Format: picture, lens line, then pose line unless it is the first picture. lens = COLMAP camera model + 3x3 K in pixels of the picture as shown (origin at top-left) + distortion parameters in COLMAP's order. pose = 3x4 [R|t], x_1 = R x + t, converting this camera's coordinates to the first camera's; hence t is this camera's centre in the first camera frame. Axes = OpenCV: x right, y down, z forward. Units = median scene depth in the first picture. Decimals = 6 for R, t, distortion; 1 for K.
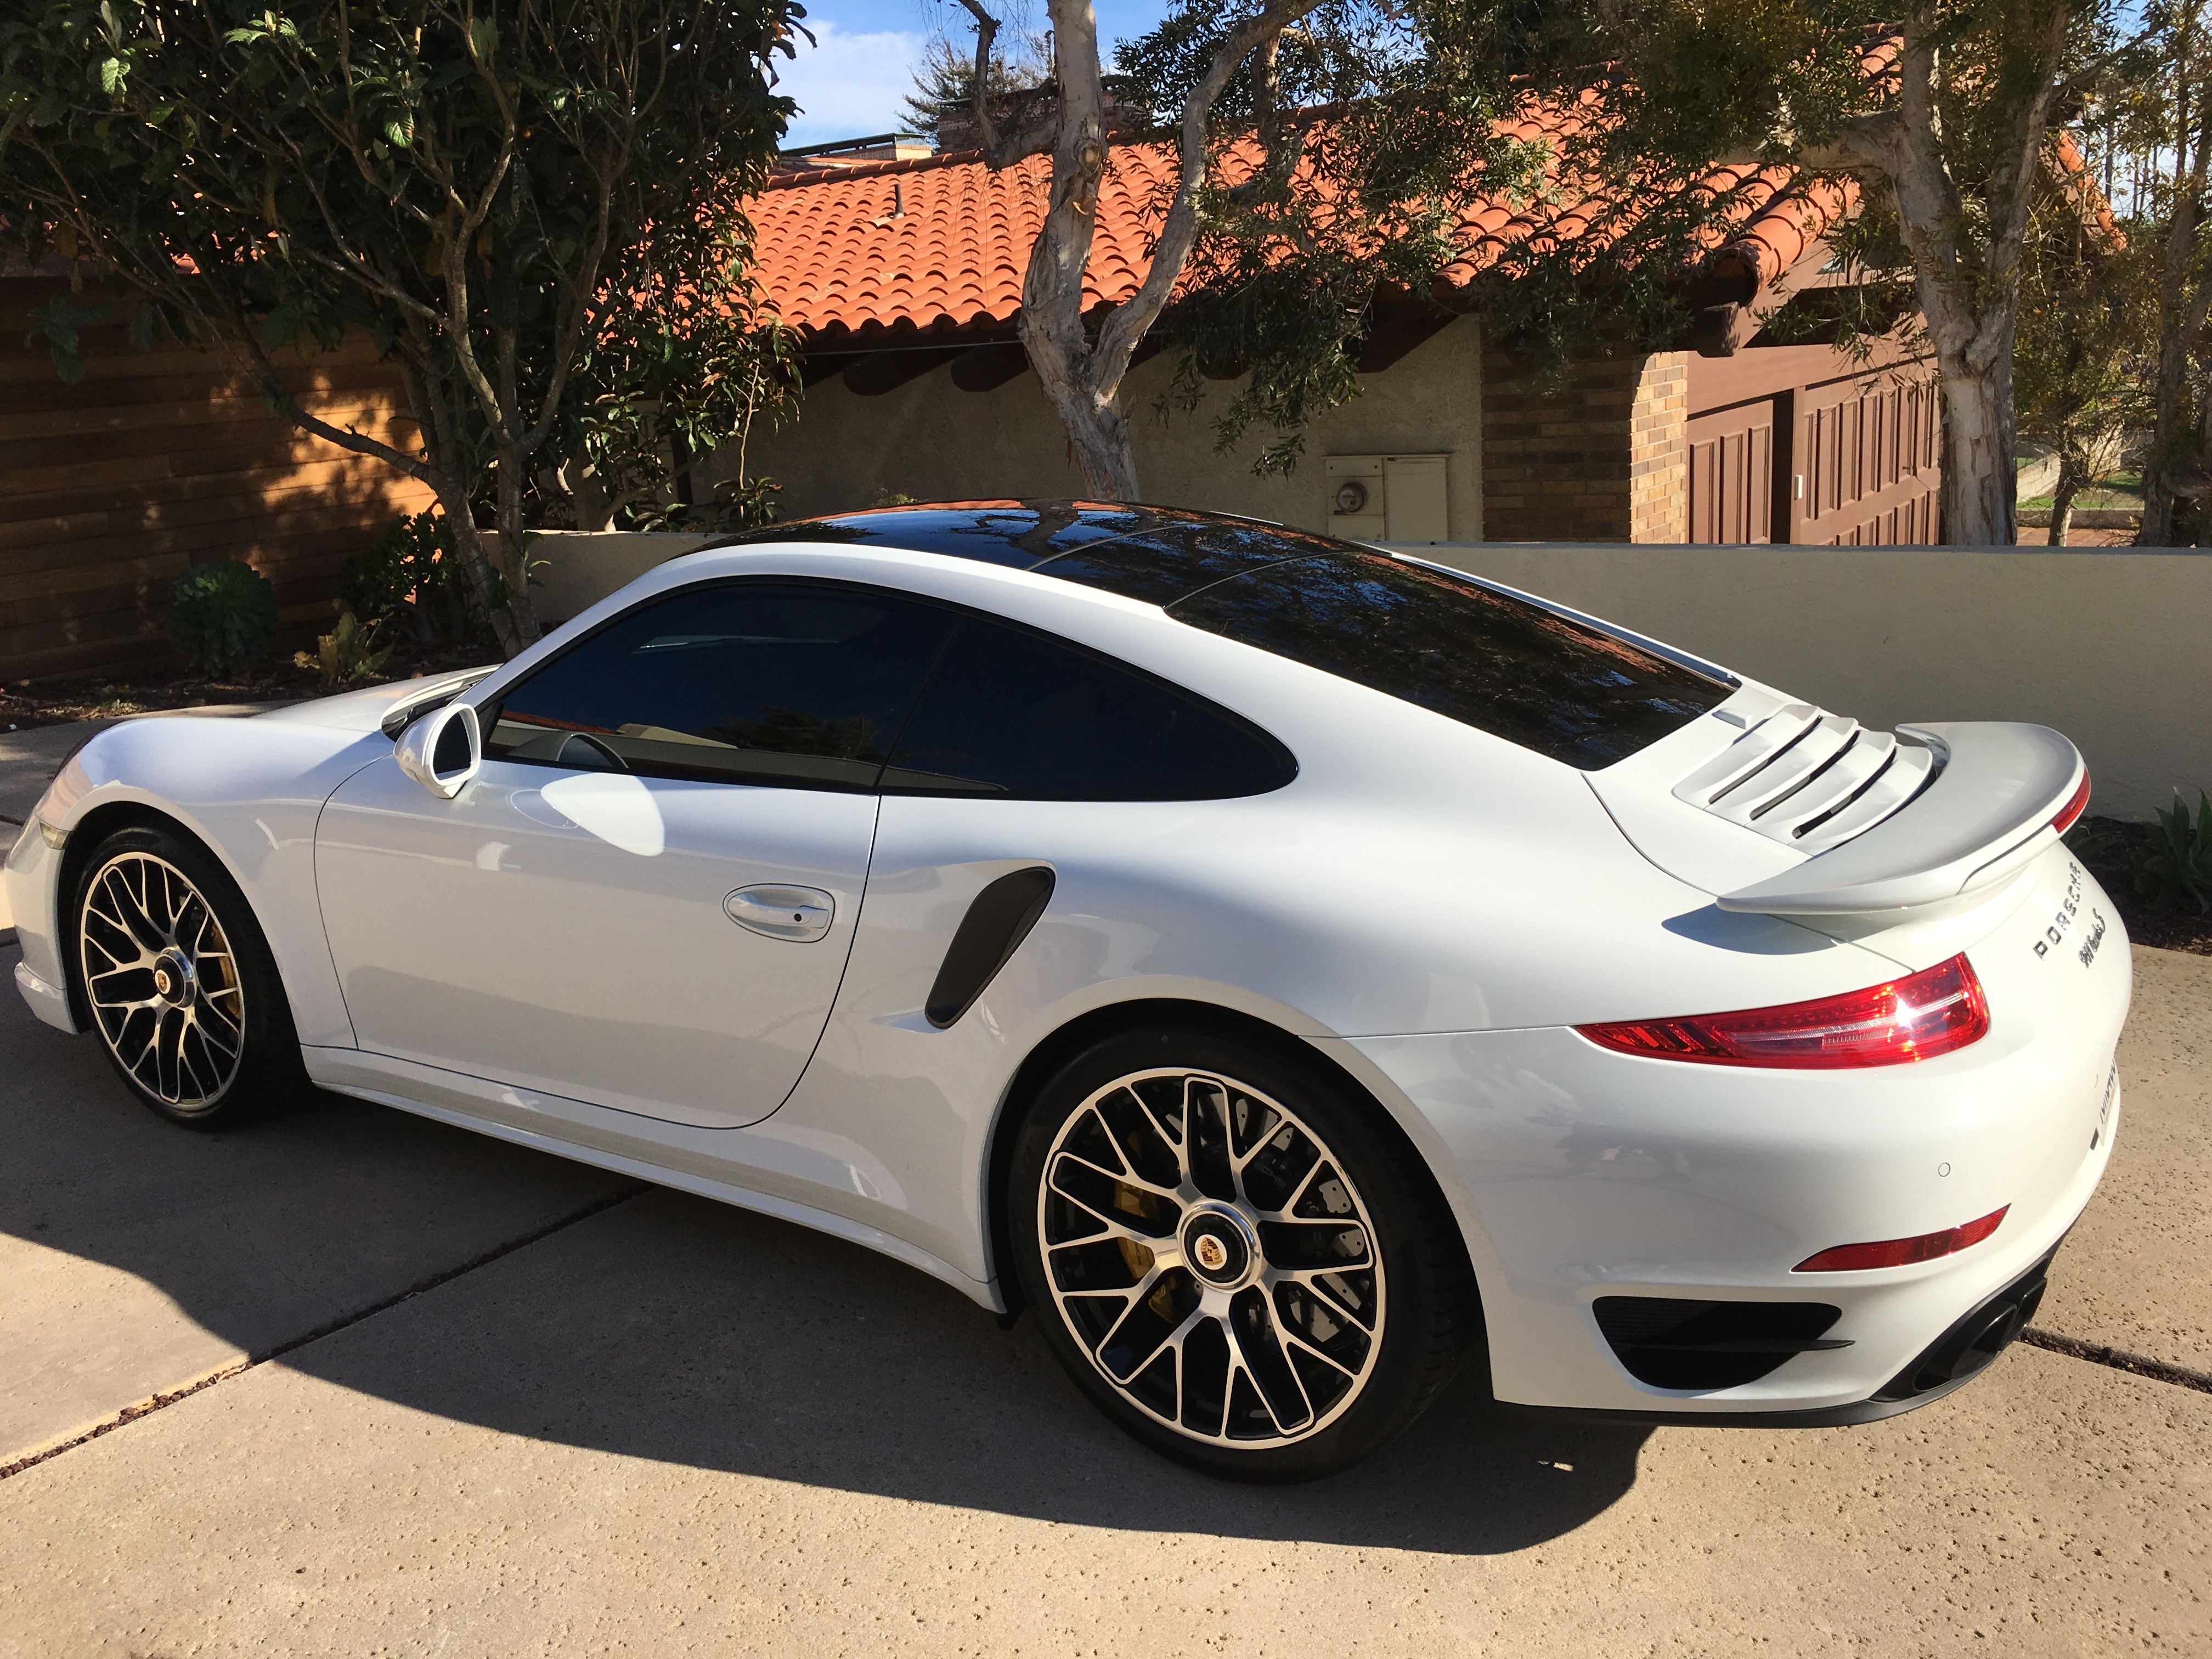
lens RADIAL K [[1930.0, 0, 1106.0], [0, 1930.0, 829.5], [0, 0, 1]] dist [0.047109, -0.045998]
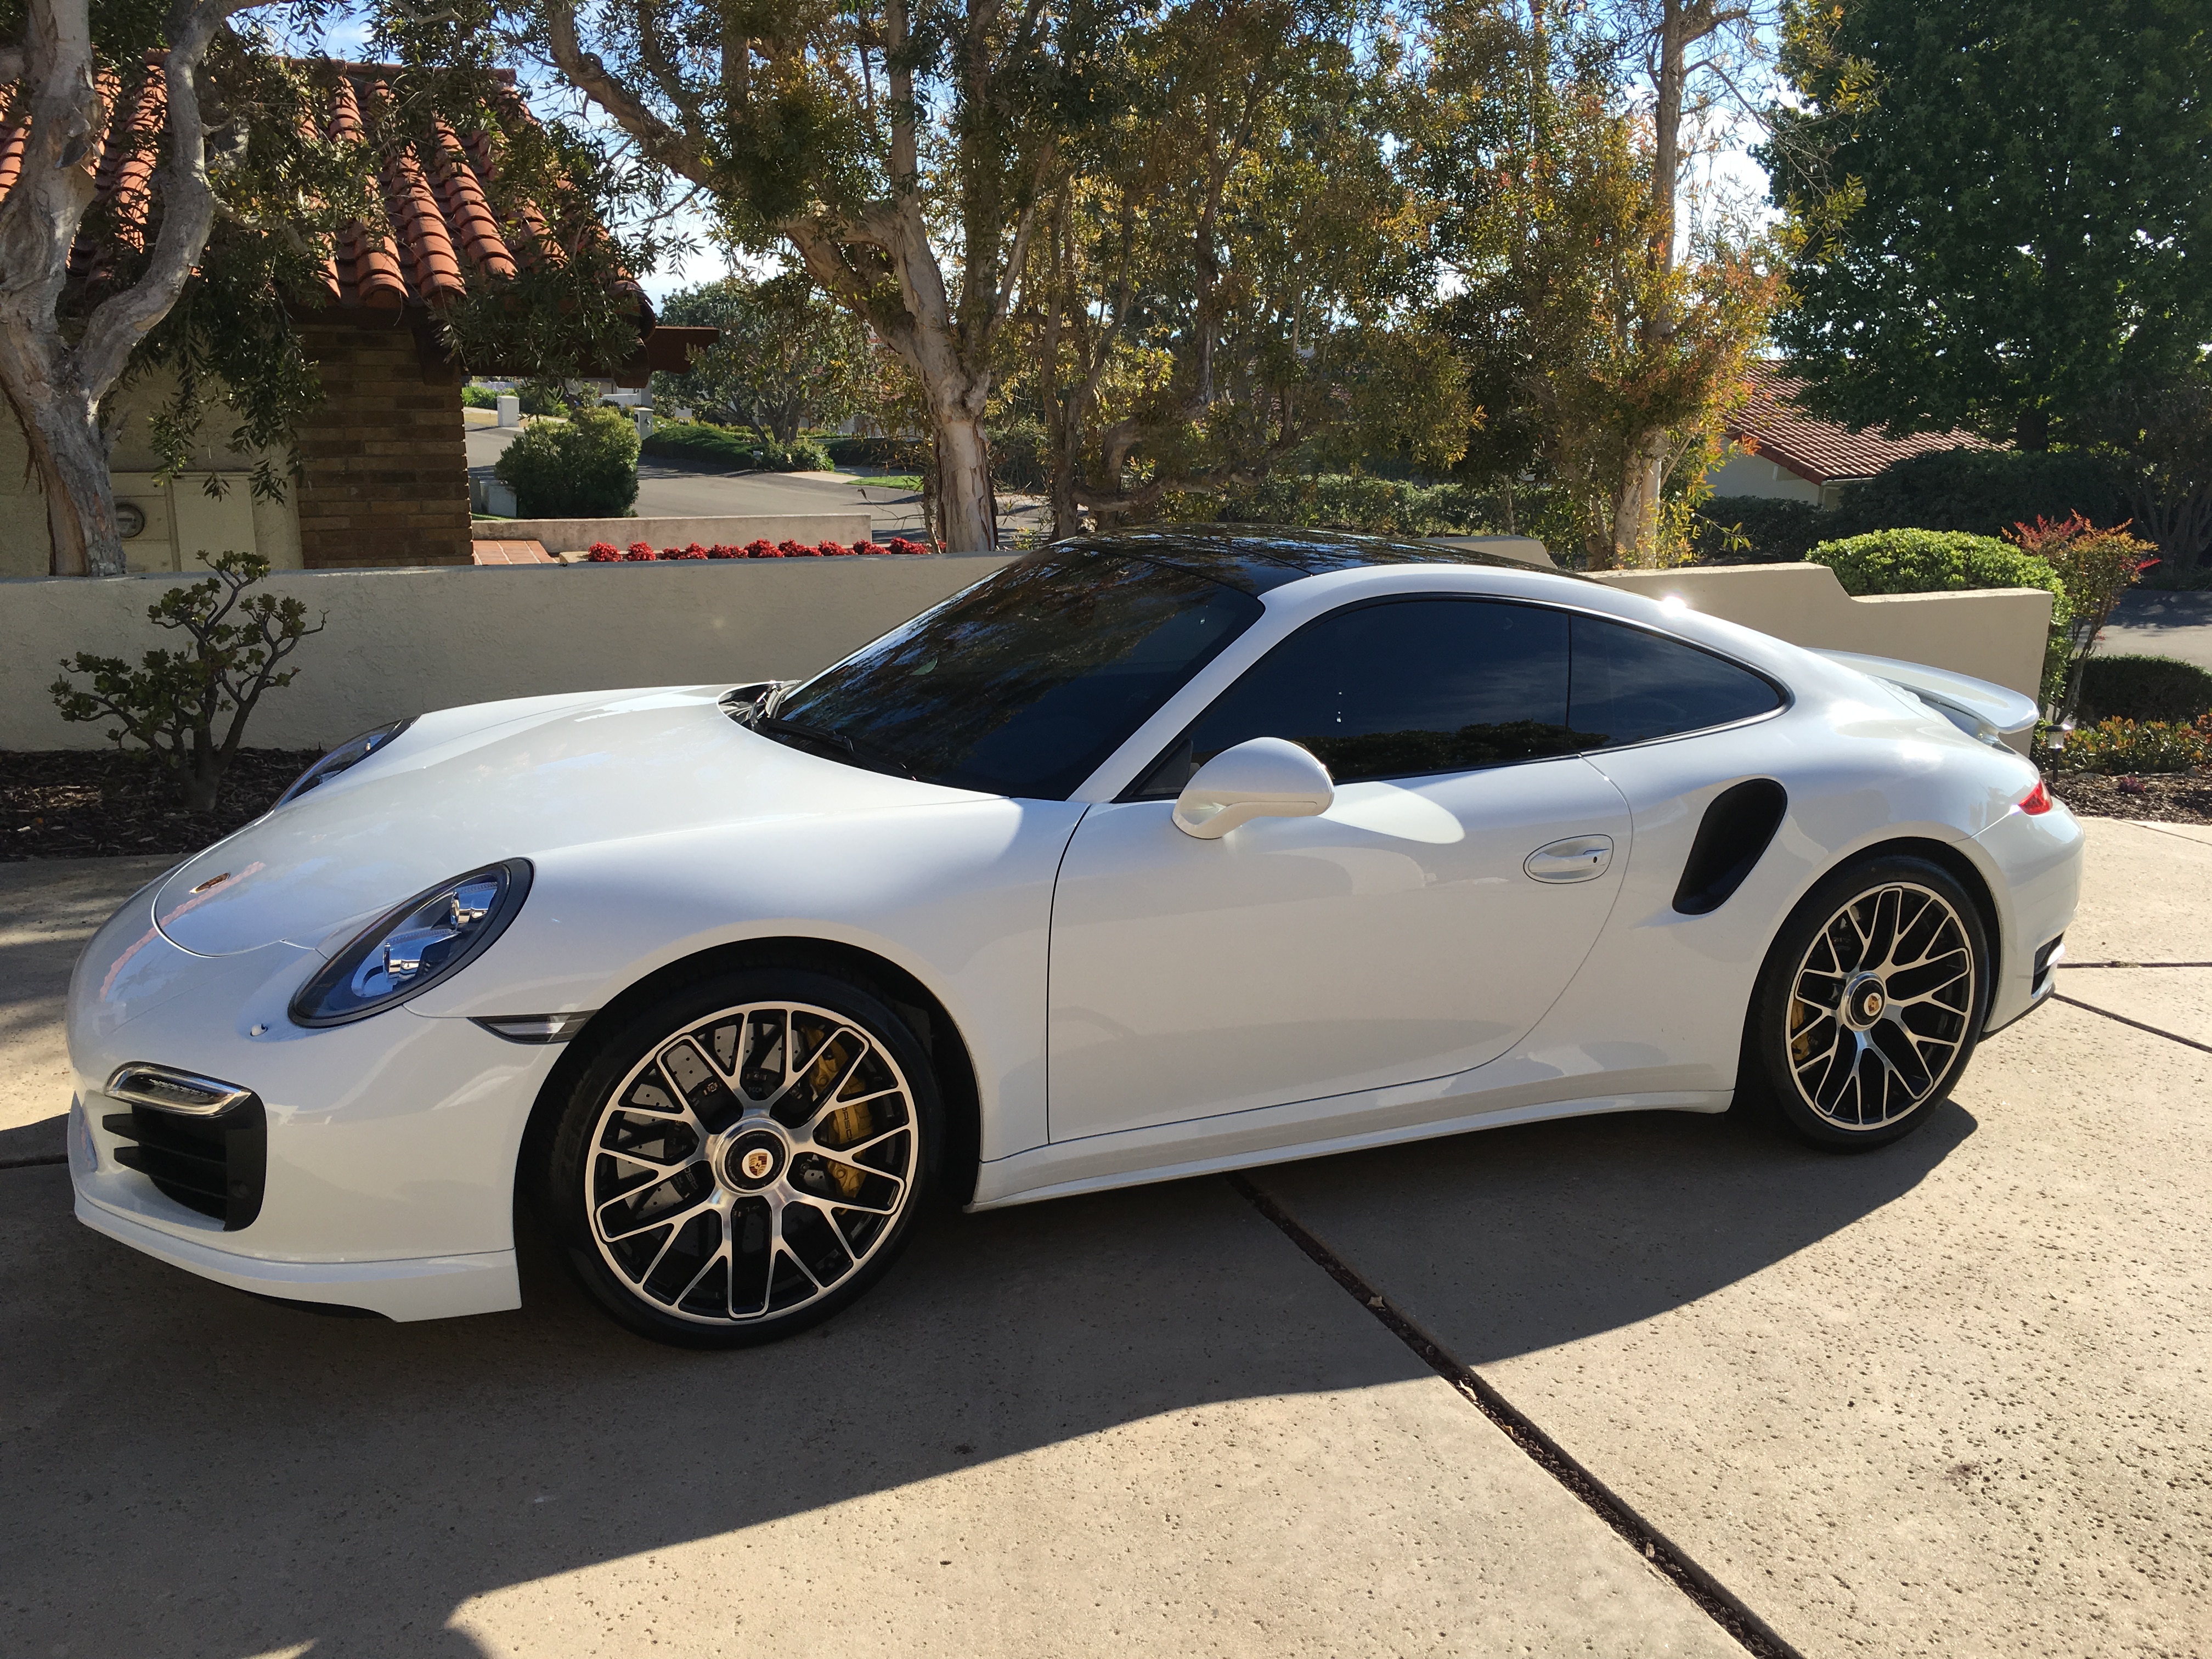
lens RADIAL K [[1930.0, 0, 1106.0], [0, 1930.0, 829.5], [0, 0, 1]] dist [0.047109, -0.045998]
pose [[0.522463, -0.152899, 0.838841, -0.500248], [0.157778, 0.984138, 0.081113, -0.045775], [-0.837937, 0.089972, 0.538299, 0.215242]]
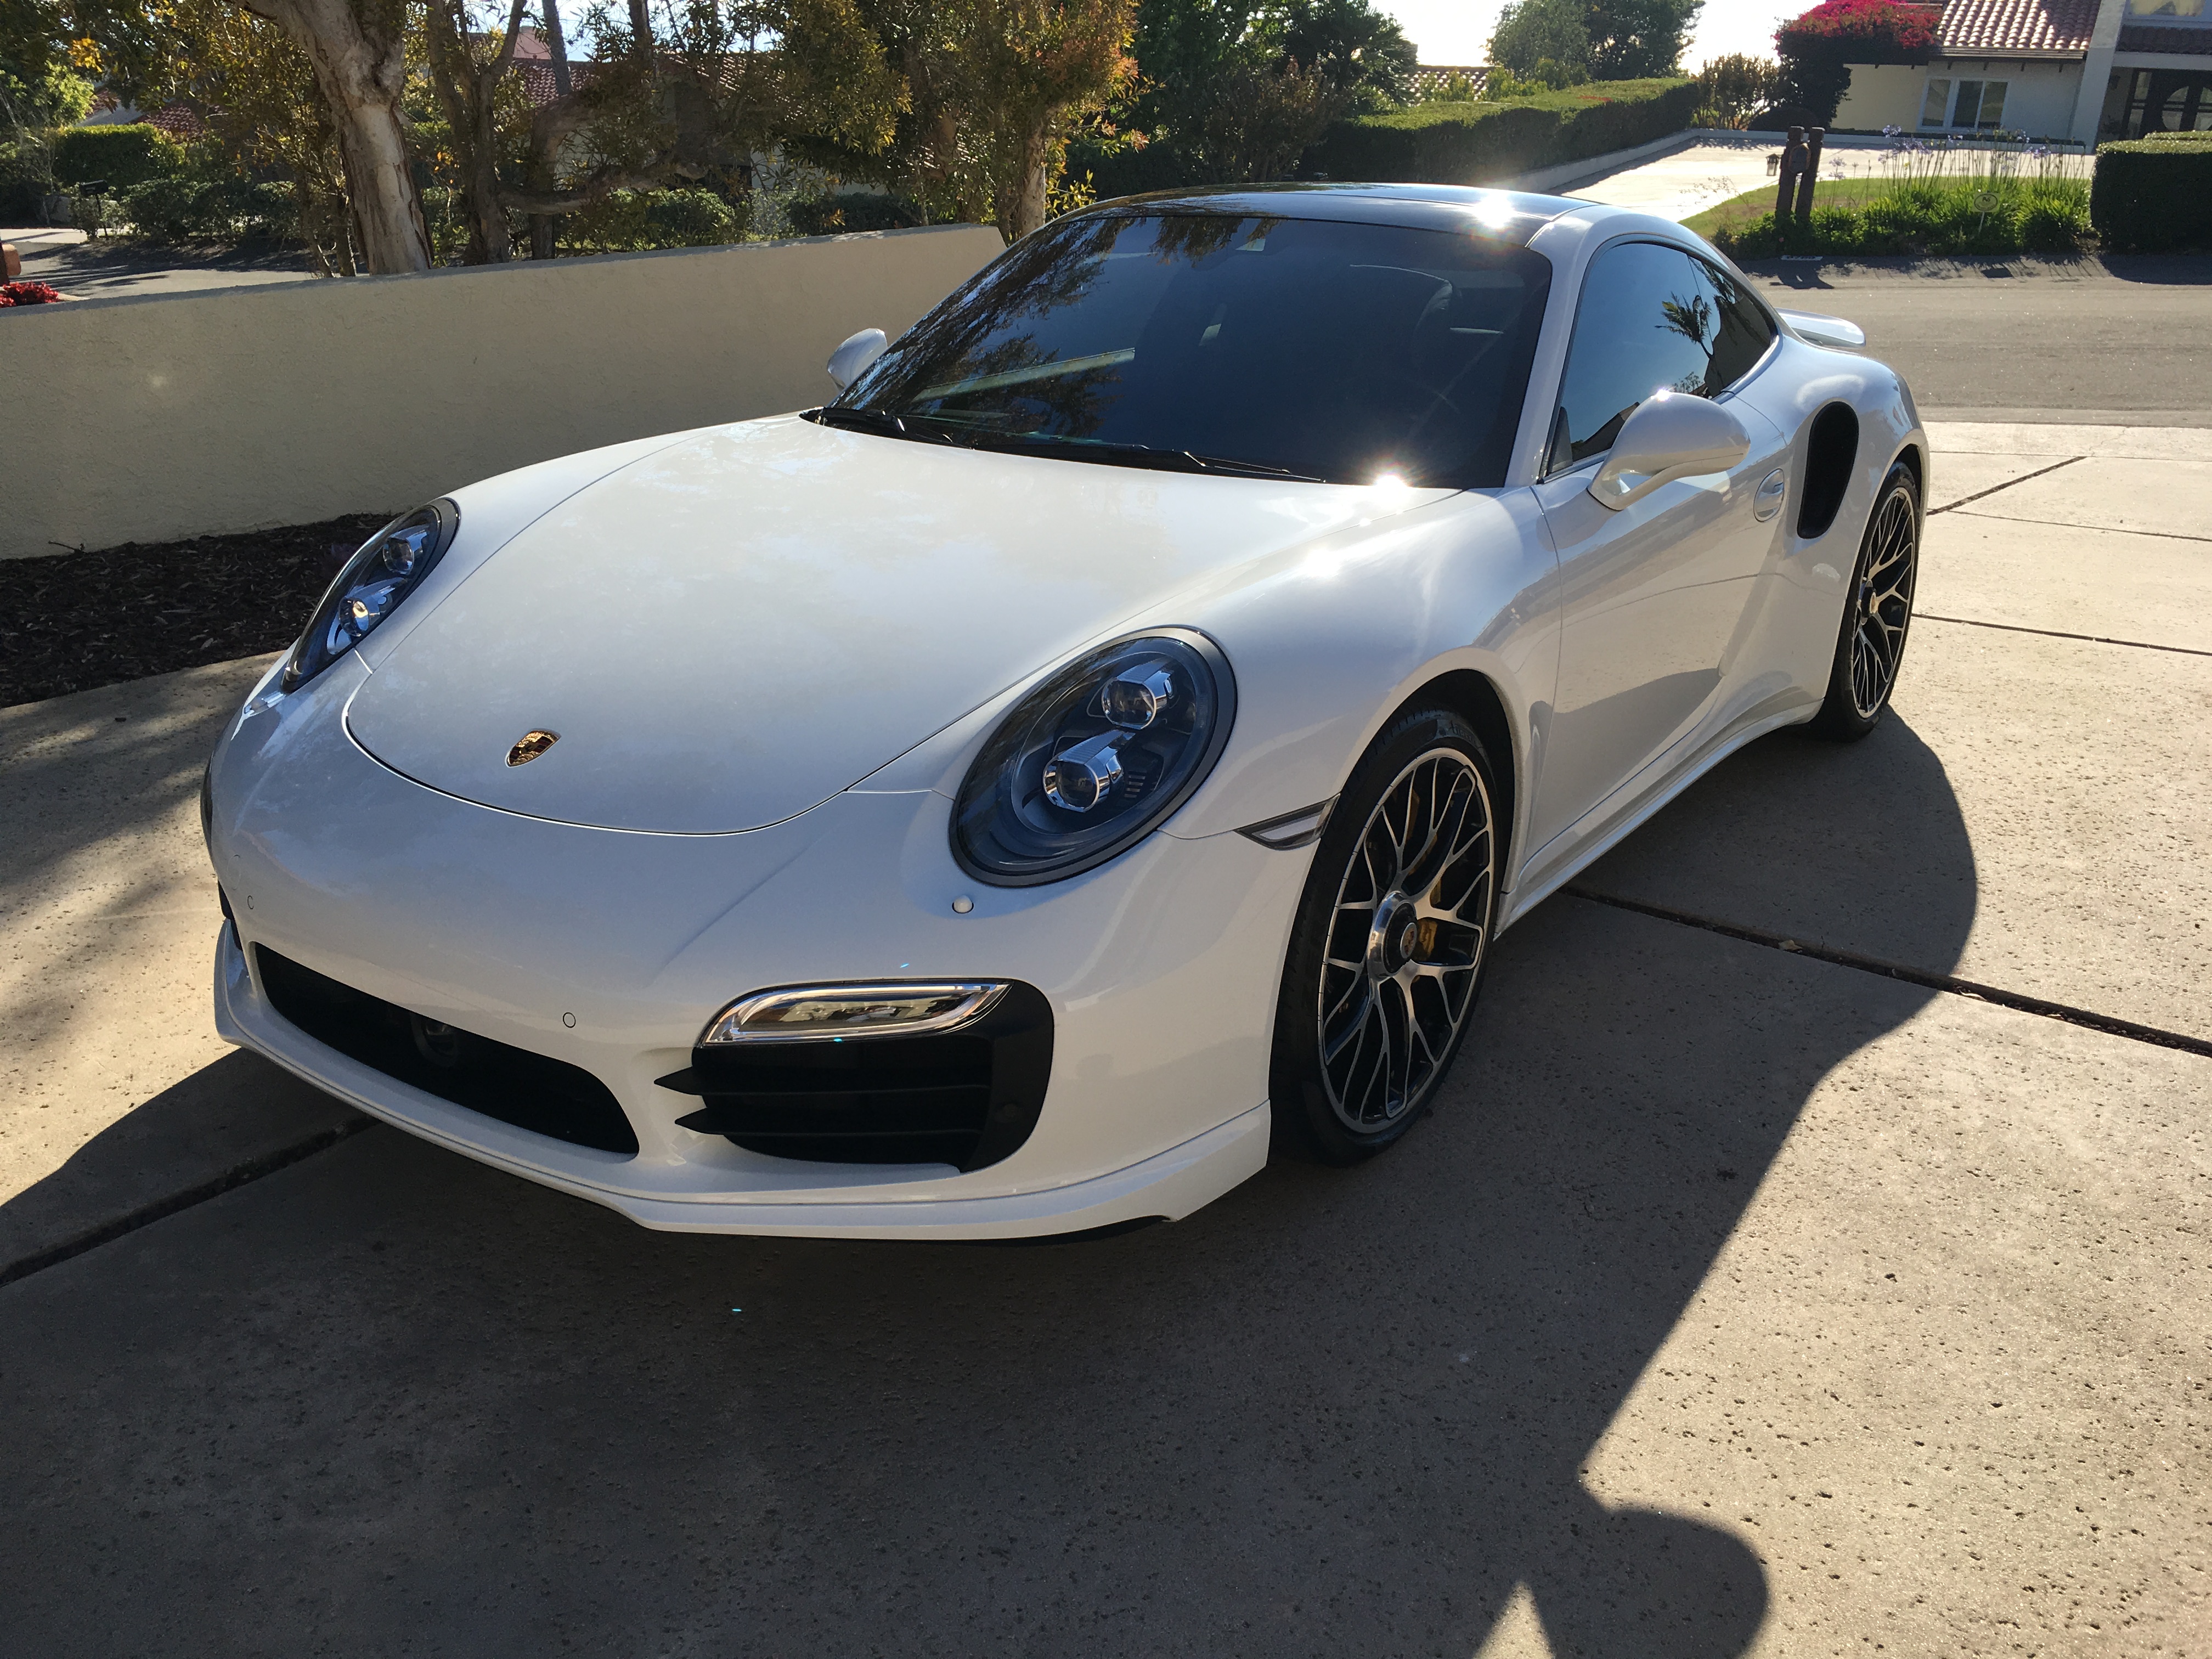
lens RADIAL K [[1930.0, 0, 1106.0], [0, 1930.0, 829.5], [0, 0, 1]] dist [0.047109, -0.045998]
pose [[0.021831, -0.325110, 0.945424, -0.530608], [0.226050, 0.922765, 0.312098, -0.091242], [-0.973871, 0.206900, 0.093637, 0.495157]]
